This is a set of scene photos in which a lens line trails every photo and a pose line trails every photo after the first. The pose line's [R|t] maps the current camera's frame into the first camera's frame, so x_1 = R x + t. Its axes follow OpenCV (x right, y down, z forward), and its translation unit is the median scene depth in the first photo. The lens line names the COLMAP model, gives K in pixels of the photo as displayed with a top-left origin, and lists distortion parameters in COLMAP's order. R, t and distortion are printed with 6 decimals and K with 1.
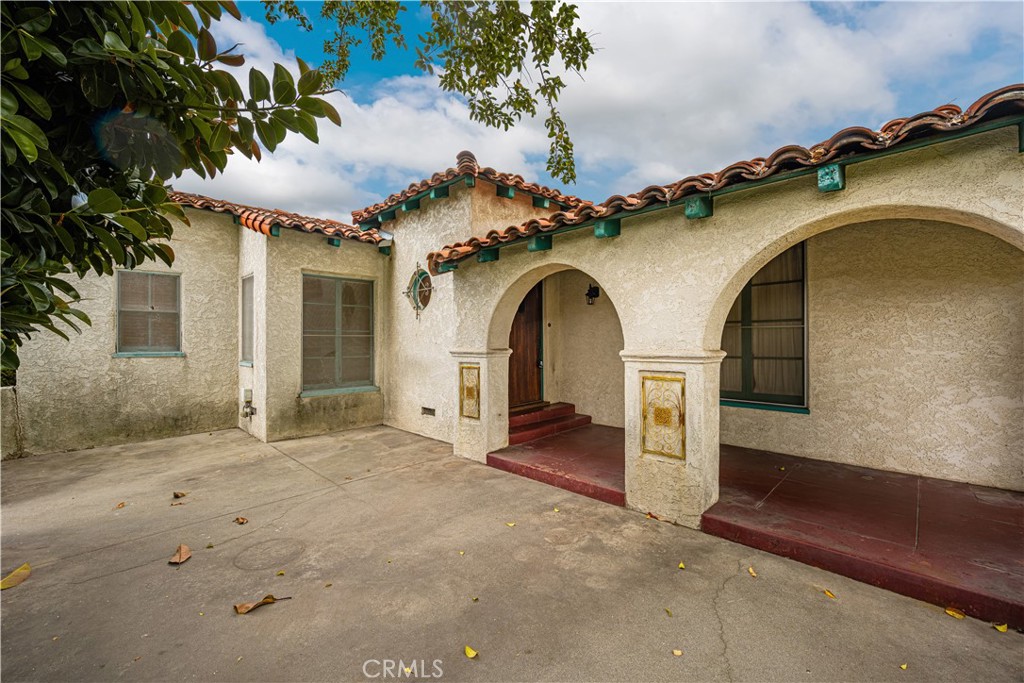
lens RADIAL K [[415.4, 0, 511.5], [0, 415.4, 329.7], [0, 0, 1]] dist [0.000634, -0.000298]
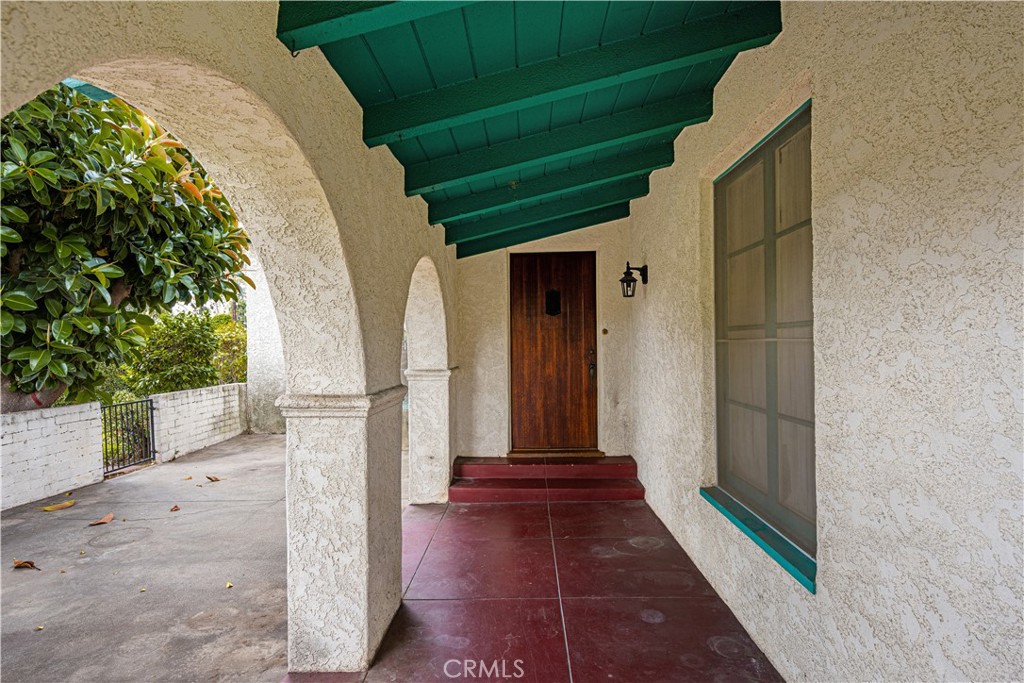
lens RADIAL K [[526.1, 0, 512.4], [0, 526.1, 335.0], [0, 0, 1]] dist [-0.000493, -0.000042]
pose [[0.686640, -0.010300, -0.726924, 0.975986], [0.022635, 0.999718, 0.007216, -0.025263], [0.726645, -0.021409, 0.686680, 0.584245]]
